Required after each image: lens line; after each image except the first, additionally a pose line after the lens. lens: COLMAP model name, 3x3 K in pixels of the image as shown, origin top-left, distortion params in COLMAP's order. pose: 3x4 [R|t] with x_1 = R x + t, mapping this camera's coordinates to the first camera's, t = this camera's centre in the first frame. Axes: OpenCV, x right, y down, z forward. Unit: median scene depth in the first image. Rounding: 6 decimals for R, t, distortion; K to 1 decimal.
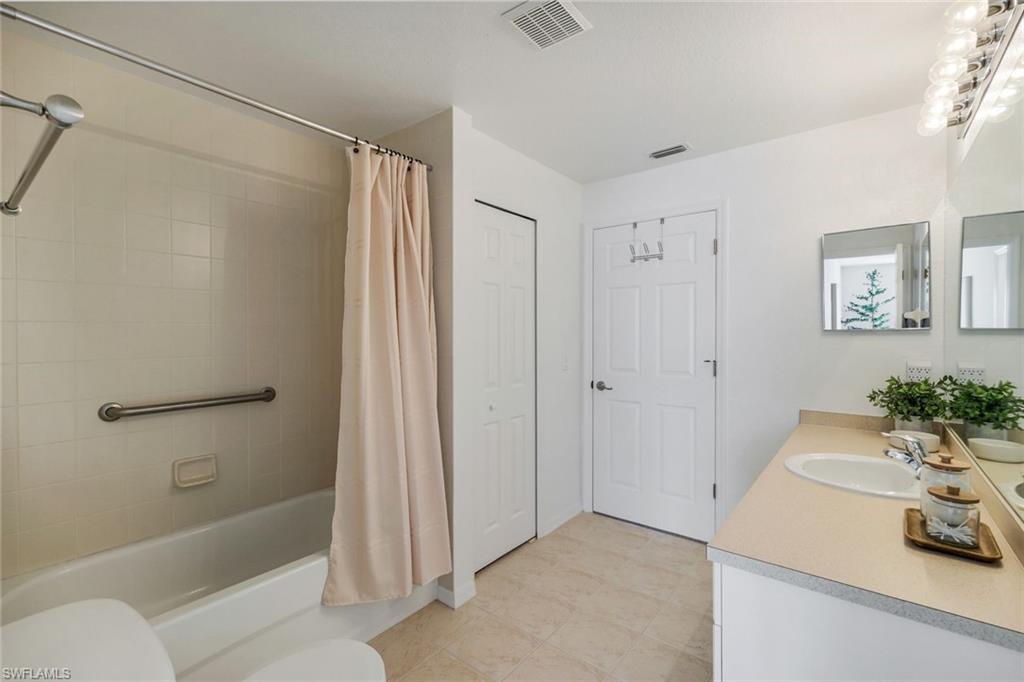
lens RADIAL K [[441.9, 0, 509.5], [0, 441.9, 330.7], [0, 0, 1]] dist [0.000021, 0.000007]
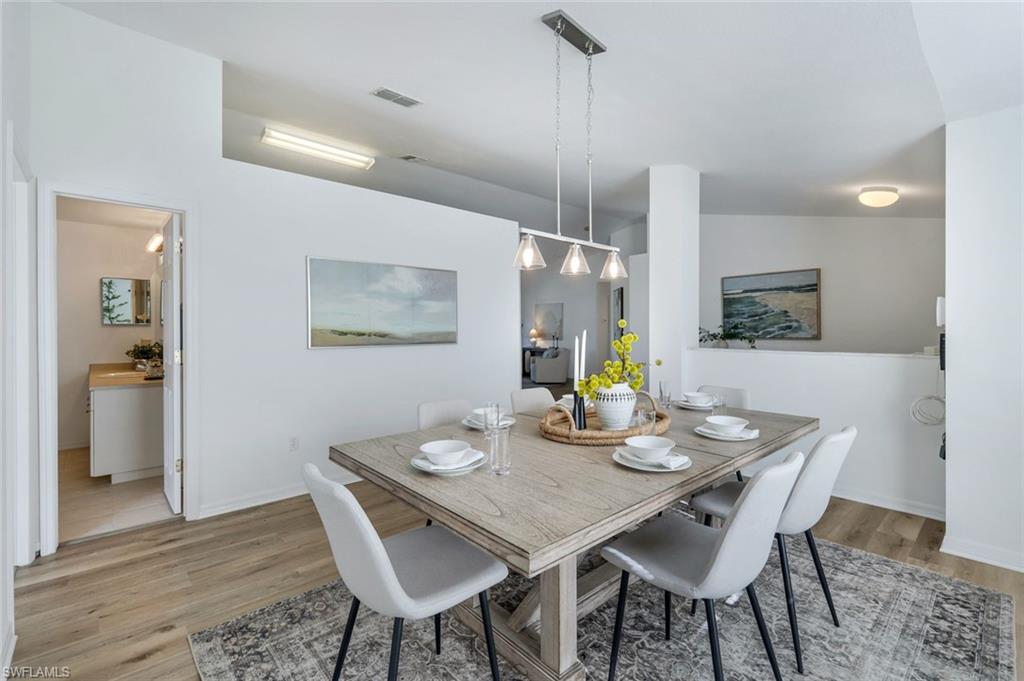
lens RADIAL K [[472.5, 0, 517.1], [0, 472.5, 334.5], [0, 0, 1]] dist [-0.000125, 0.000117]
pose [[0.148883, -0.009750, 0.988807, -0.745598], [0.000315, 0.999952, 0.009812, 0.018278], [-0.988855, -0.001149, 0.148878, -0.781354]]
